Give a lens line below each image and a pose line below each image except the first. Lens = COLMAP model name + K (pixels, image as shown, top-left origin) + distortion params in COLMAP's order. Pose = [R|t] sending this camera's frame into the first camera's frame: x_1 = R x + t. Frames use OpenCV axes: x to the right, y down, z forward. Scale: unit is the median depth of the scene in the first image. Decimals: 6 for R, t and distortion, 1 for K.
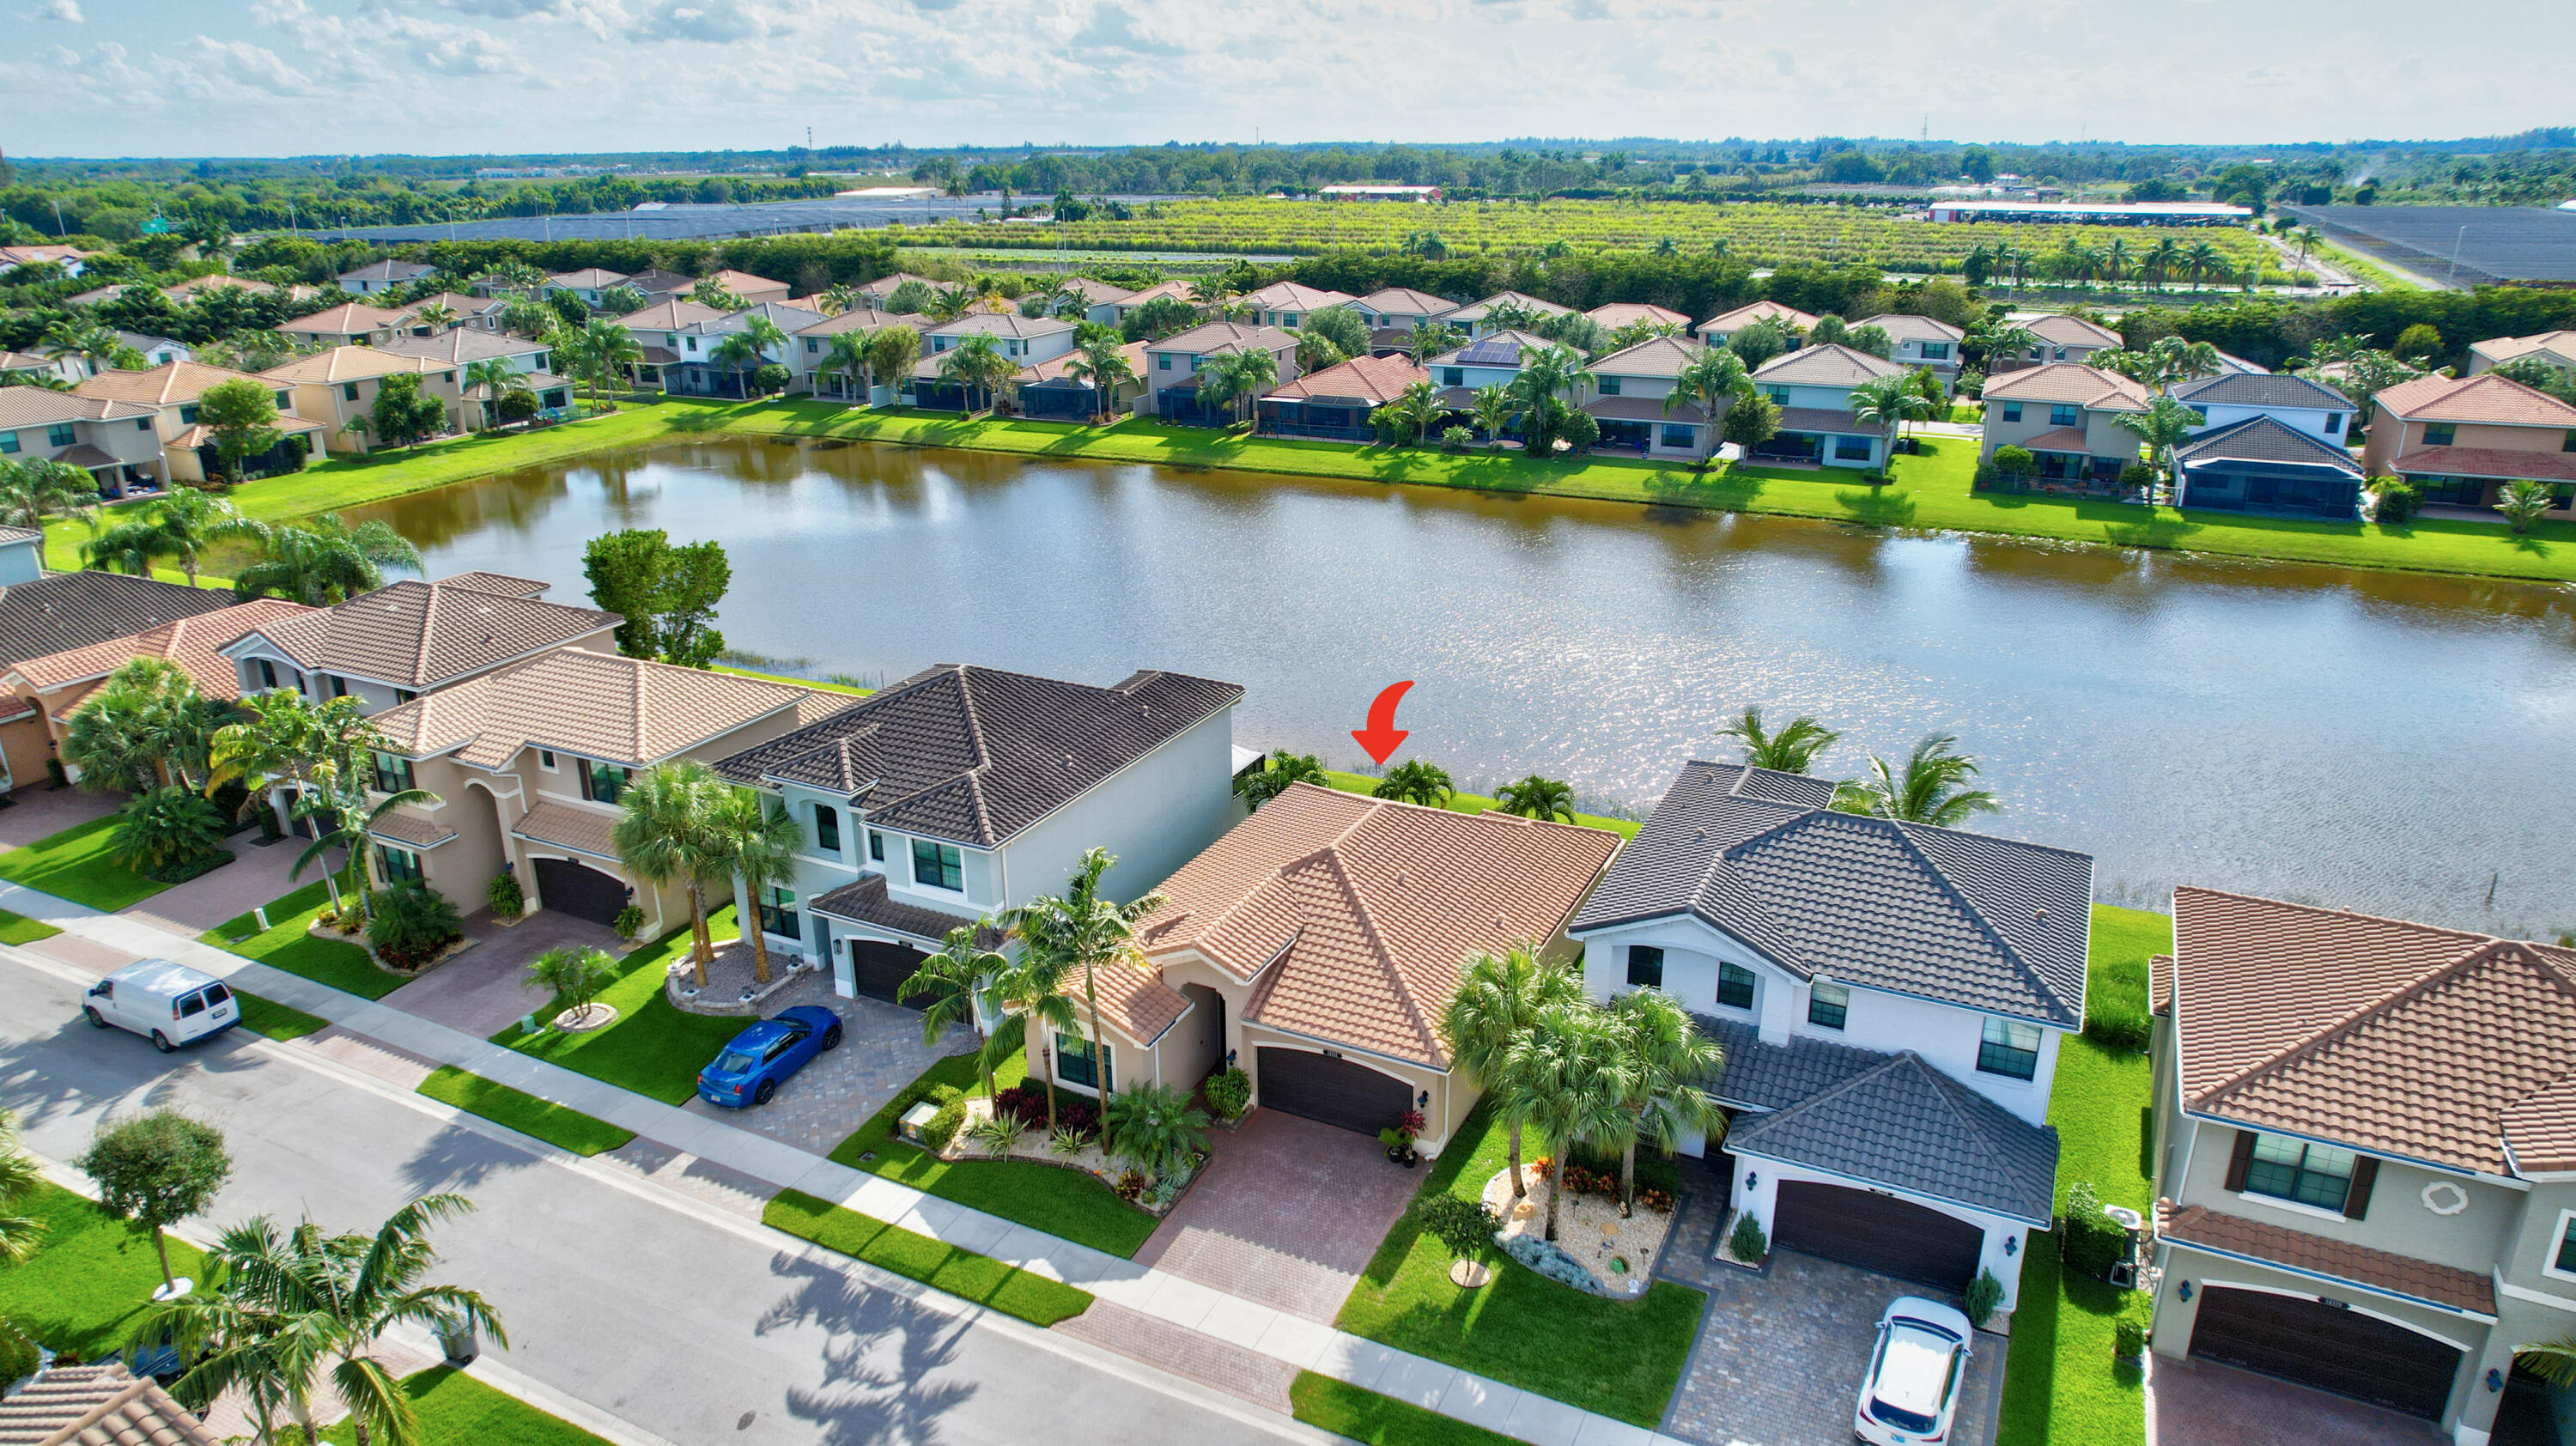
lens RADIAL K [[1648.9, 0, 1284.7], [0, 1648.9, 717.0], [0, 0, 1]] dist [-0.084794, 0.079324]
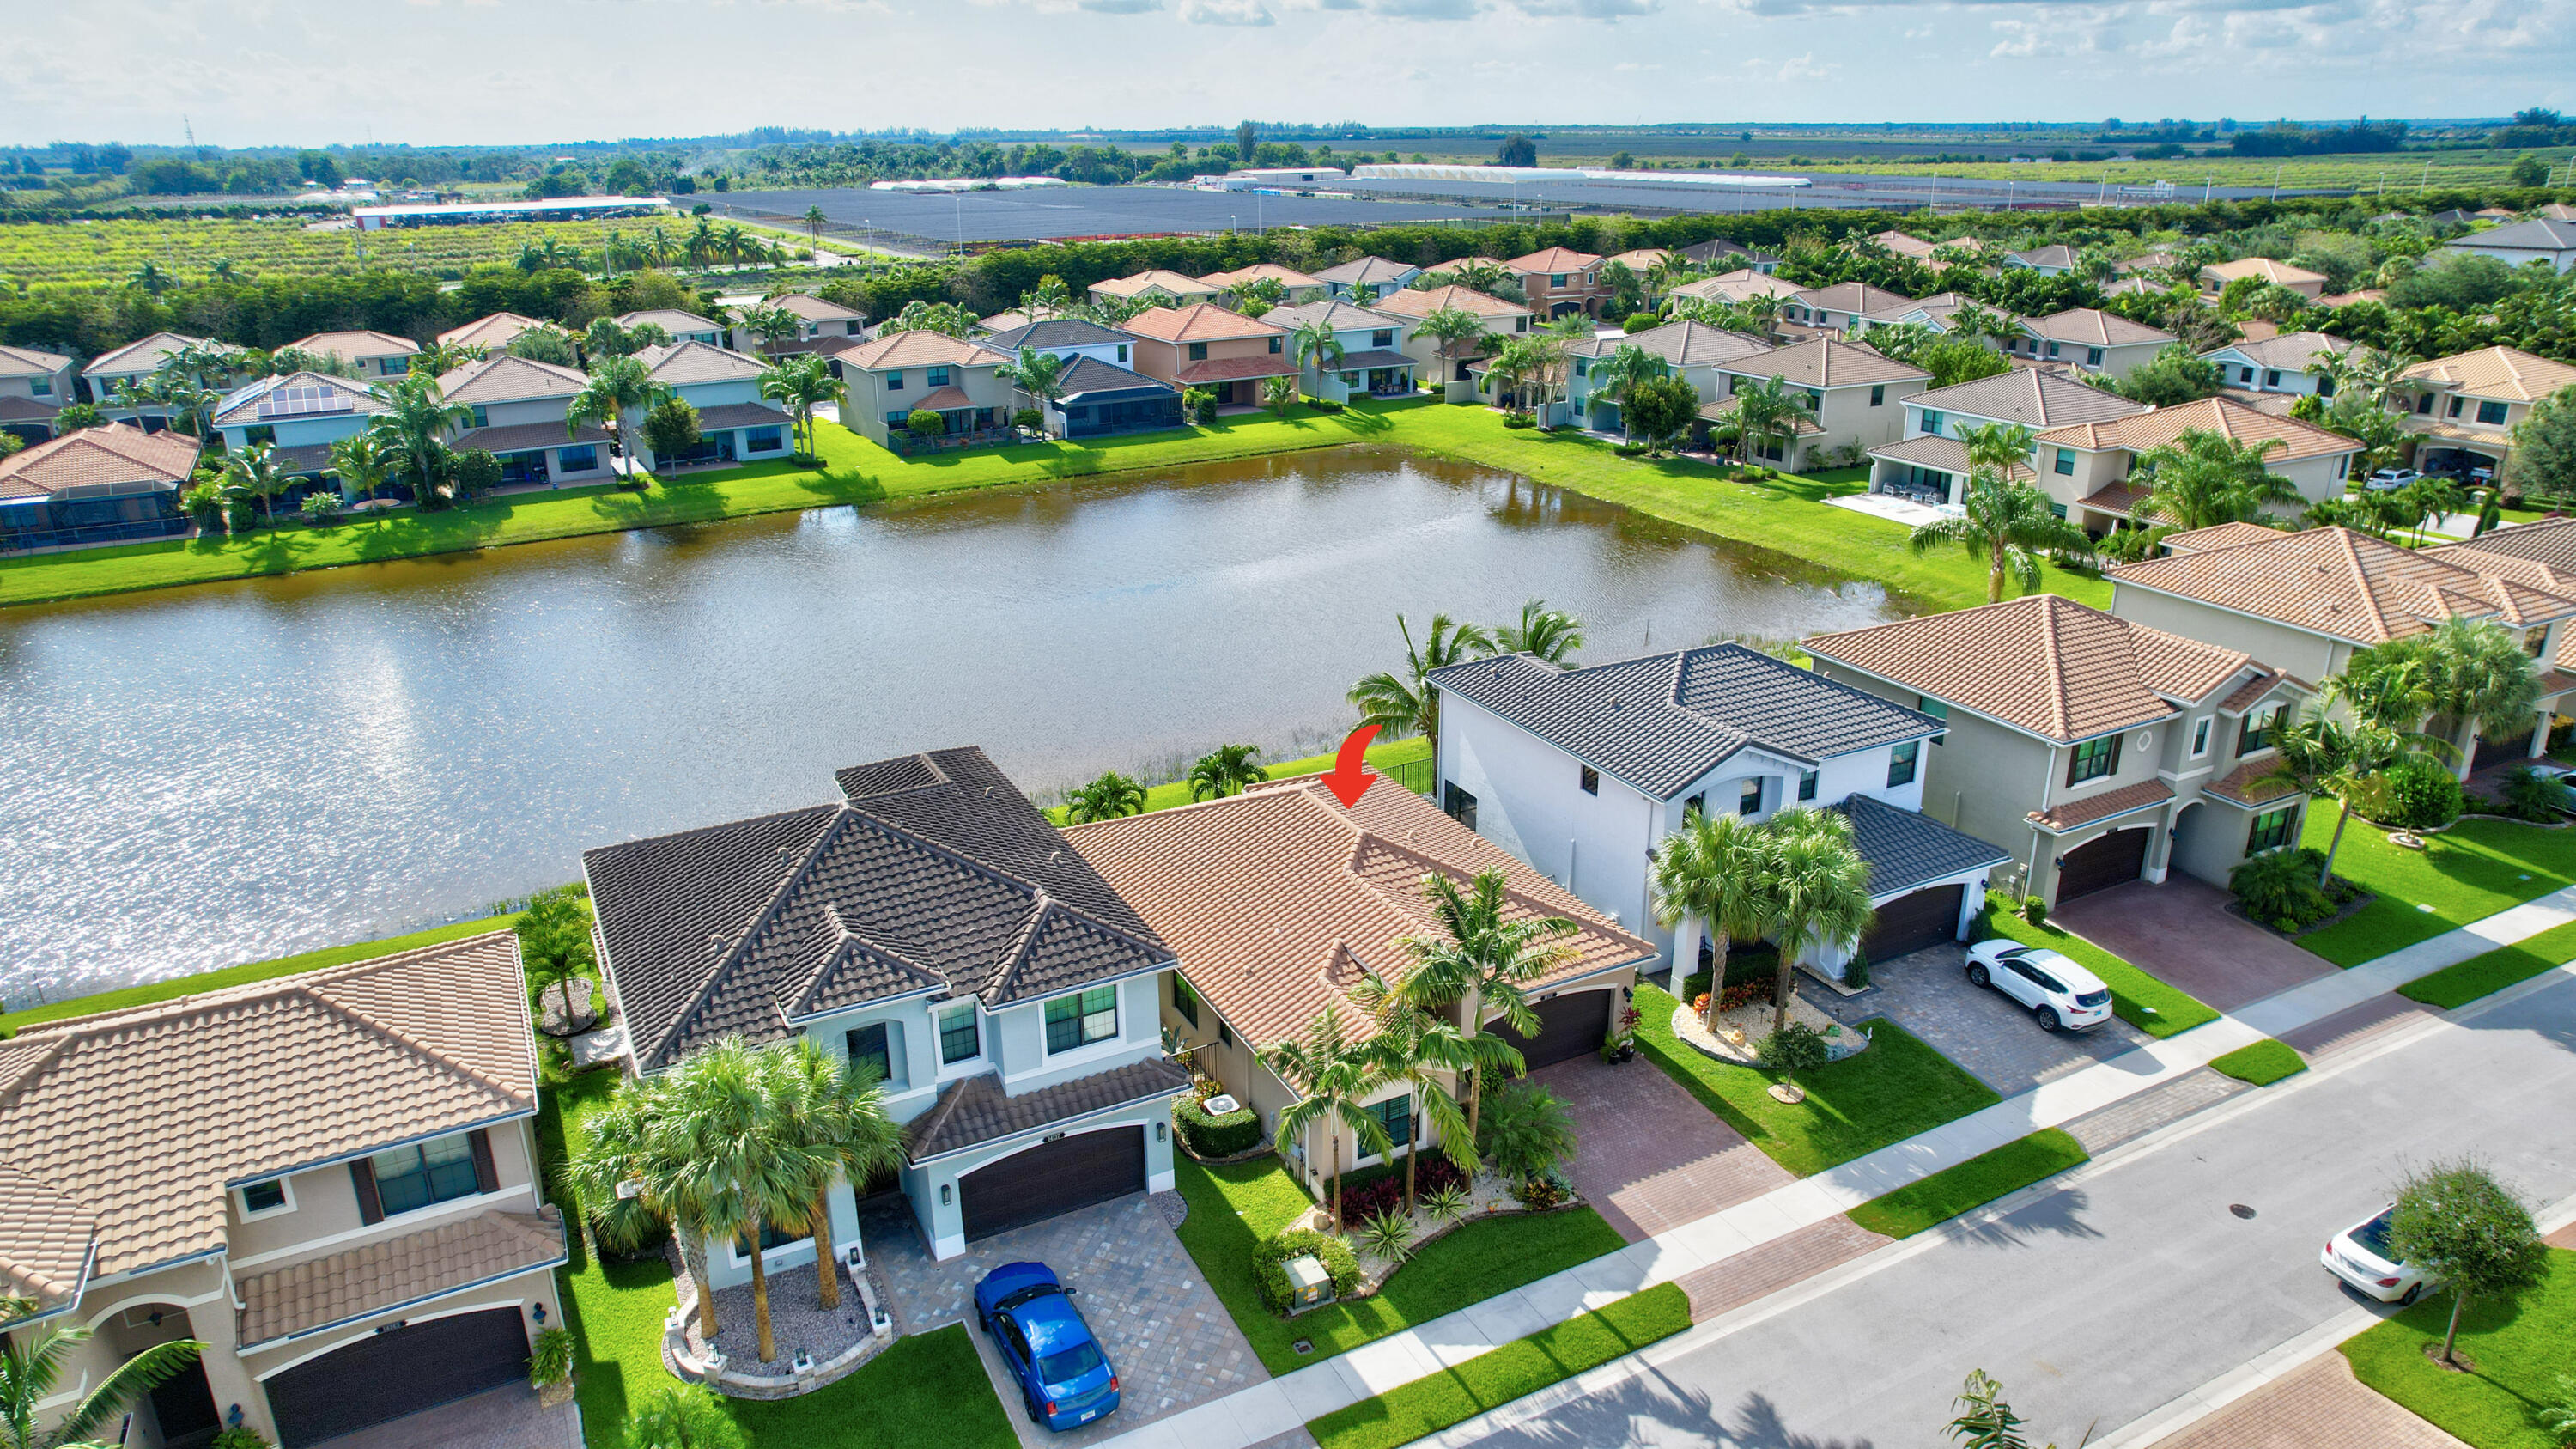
lens RADIAL K [[1649.1, 0, 1284.7], [0, 1649.1, 718.5], [0, 0, 1]] dist [-0.084794, 0.079324]
pose [[0.594001, -0.275016, 0.755996, -0.807041], [0.275137, 0.952530, 0.130331, -0.140471], [-0.755952, 0.130586, 0.641471, 0.454150]]
